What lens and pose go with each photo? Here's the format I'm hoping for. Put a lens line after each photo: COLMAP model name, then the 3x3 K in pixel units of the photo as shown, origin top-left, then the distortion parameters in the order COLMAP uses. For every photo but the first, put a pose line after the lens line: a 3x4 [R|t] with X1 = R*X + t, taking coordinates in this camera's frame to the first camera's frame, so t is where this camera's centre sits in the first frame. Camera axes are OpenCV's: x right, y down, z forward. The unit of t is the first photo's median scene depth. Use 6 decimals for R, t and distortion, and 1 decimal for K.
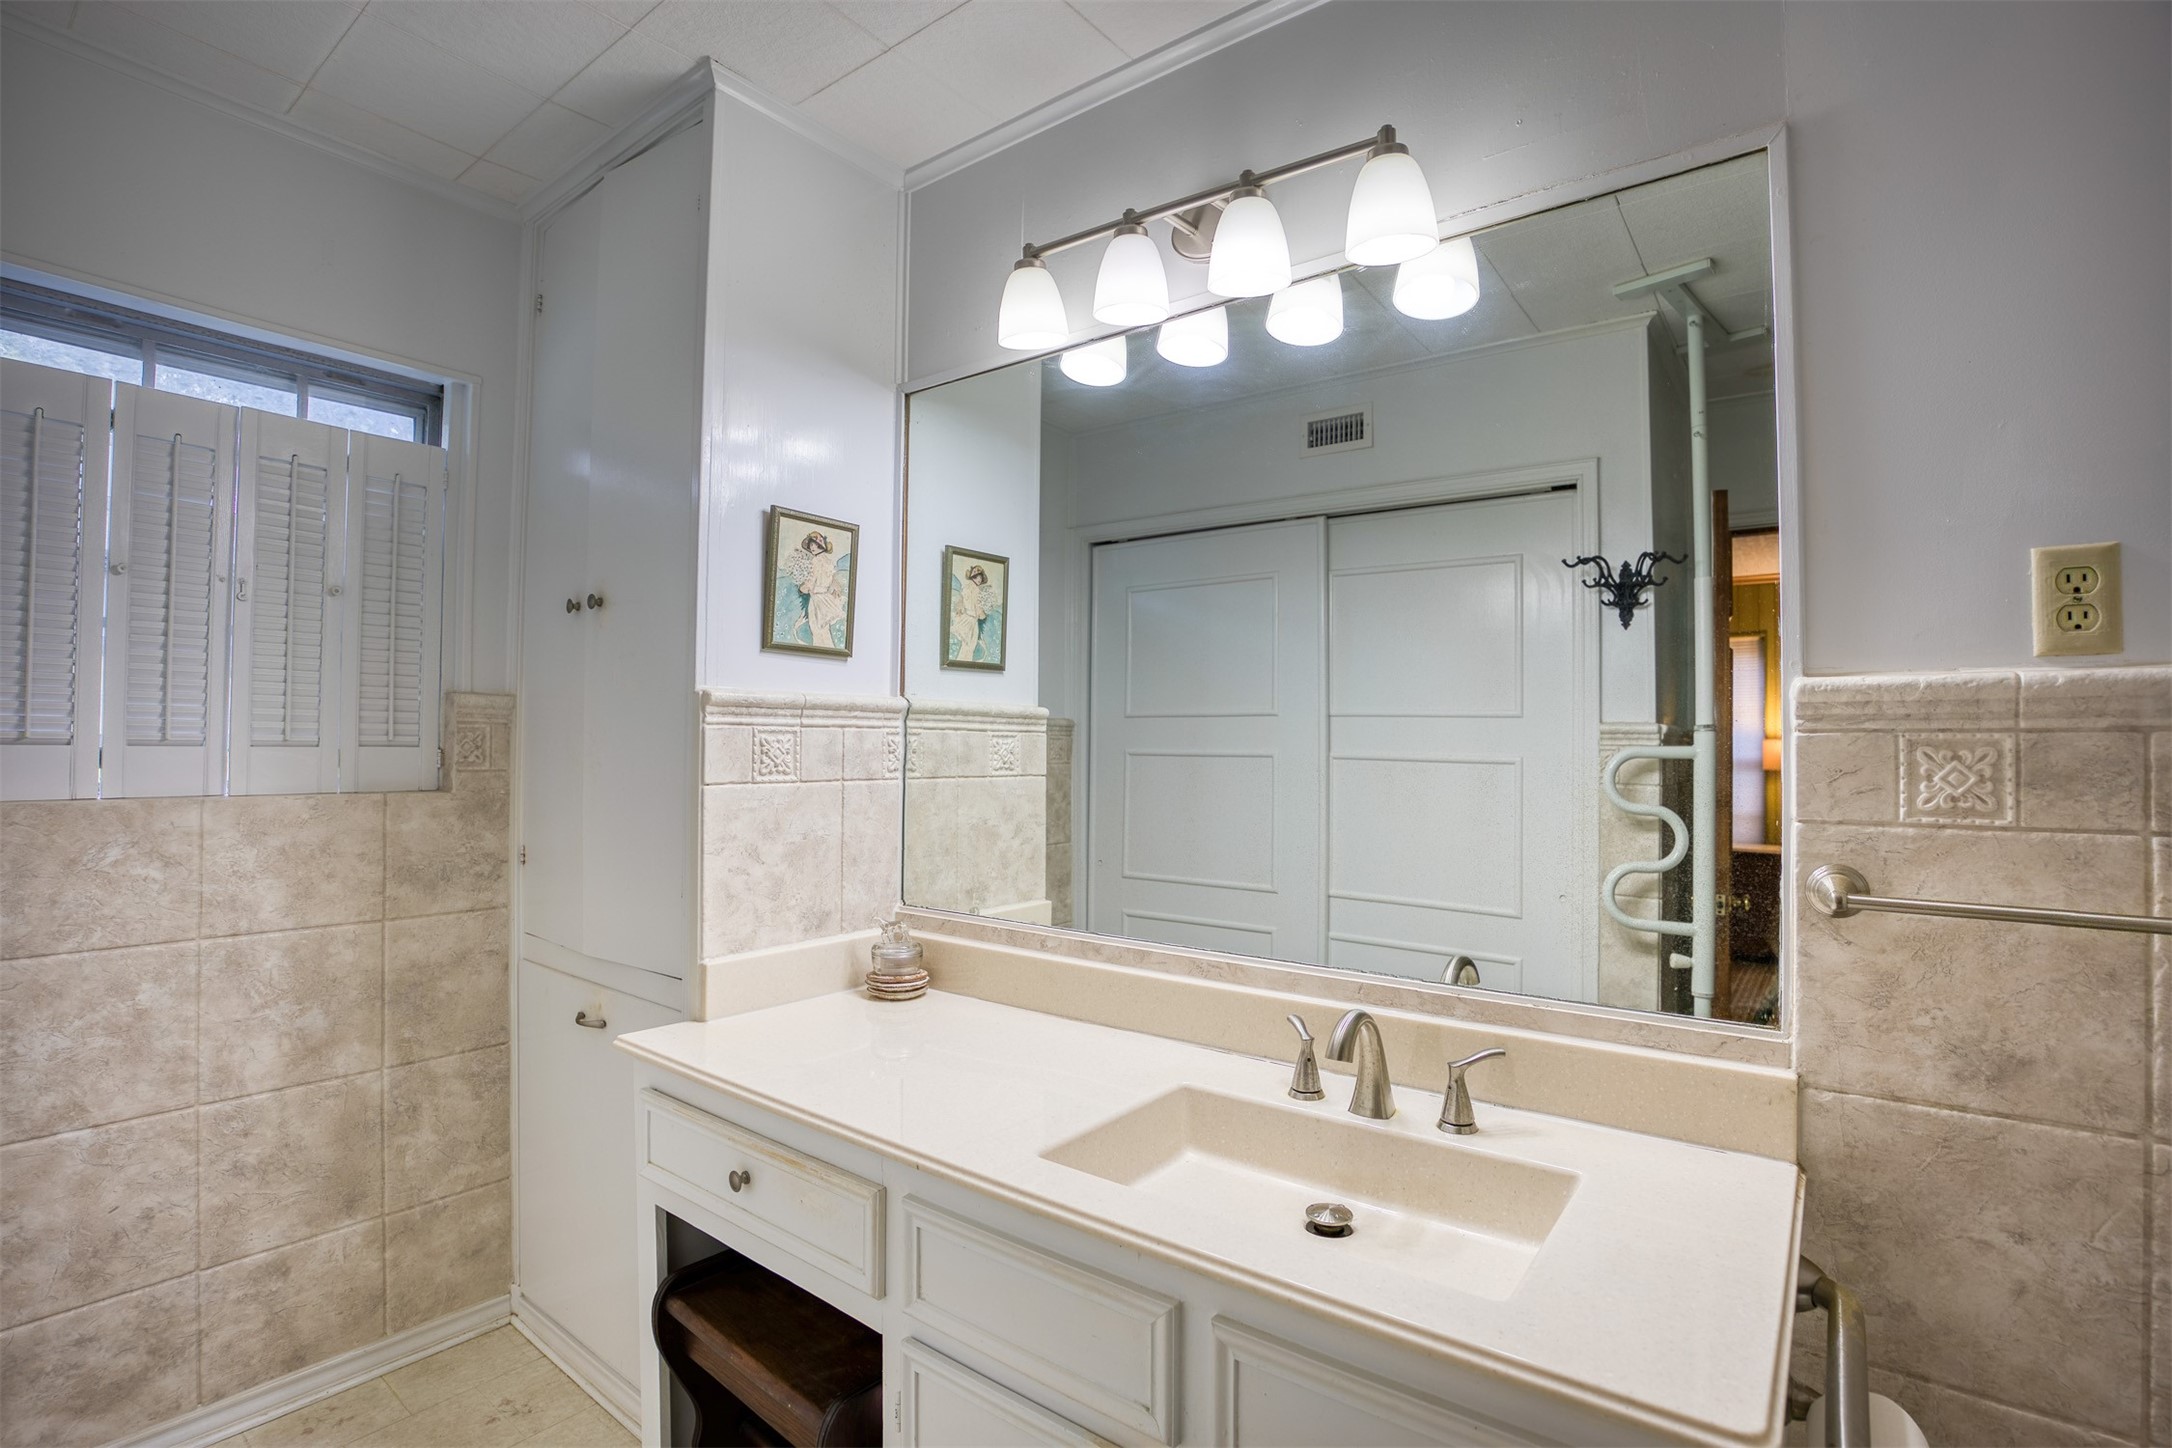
lens RADIAL K [[998.7, 0, 1086.0], [0, 998.7, 724.0], [0, 0, 1]] dist [-0.055871, -0.000033]
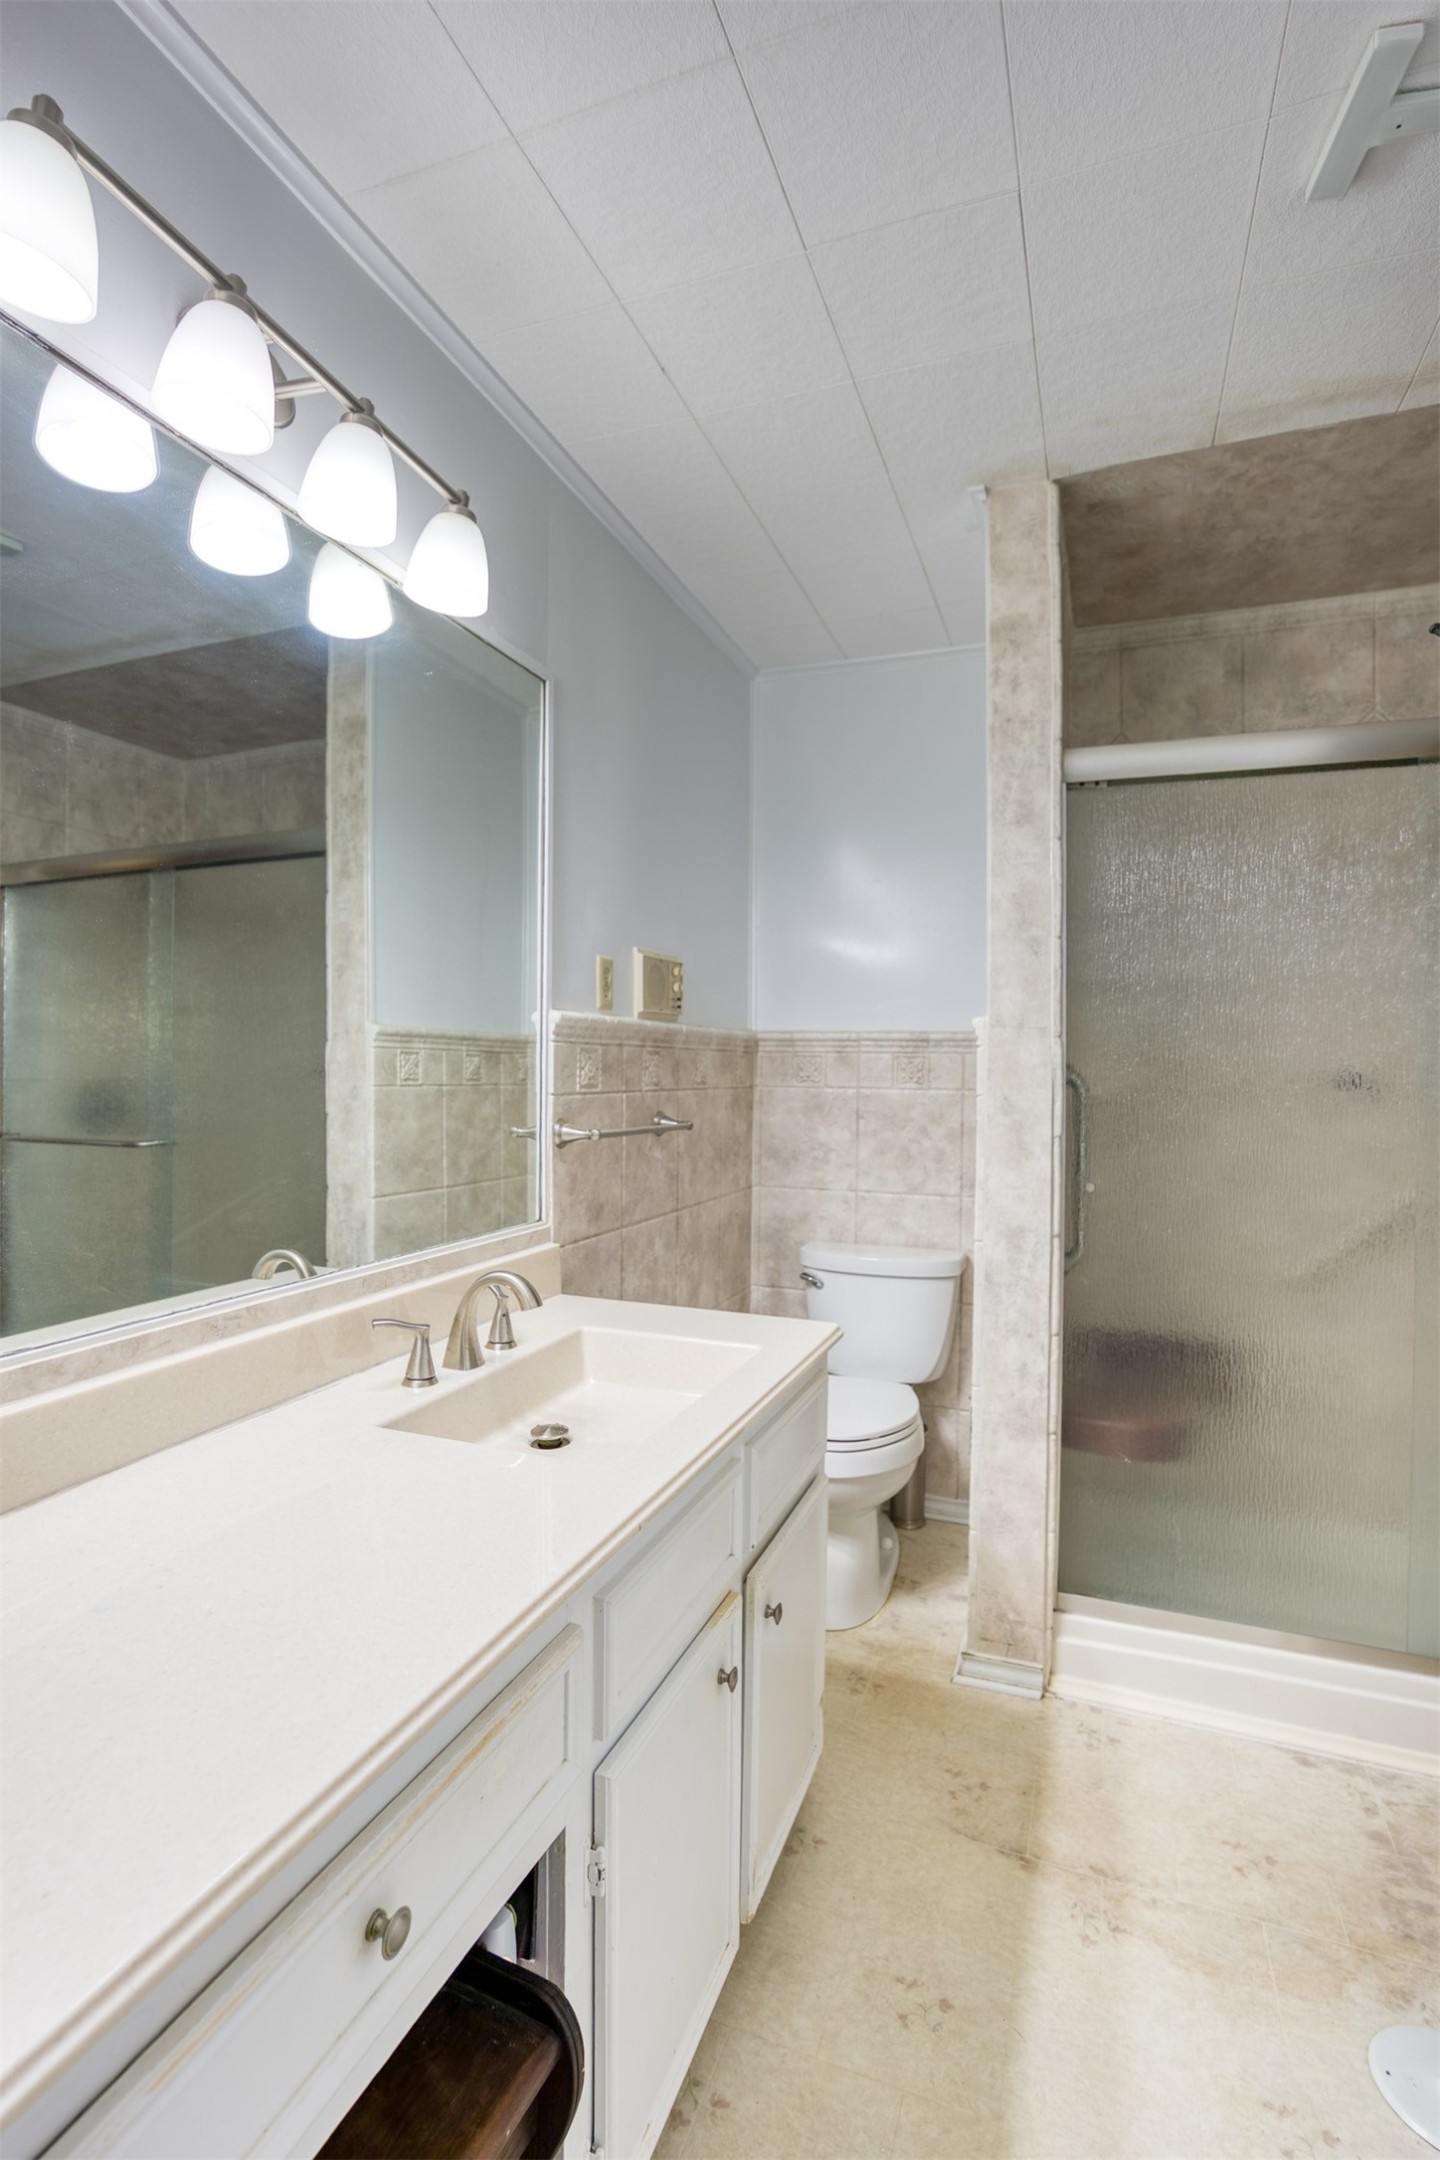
lens RADIAL K [[997.0, 0, 720.0], [0, 997.0, 1080.0], [0, 0, 1]] dist [-0.067462, 0.015263]
pose [[-0.276531, -0.016914, 0.960856, -0.918511], [-0.030114, 0.999507, 0.008928, 0.044718], [-0.960533, -0.026466, -0.276904, 1.075488]]
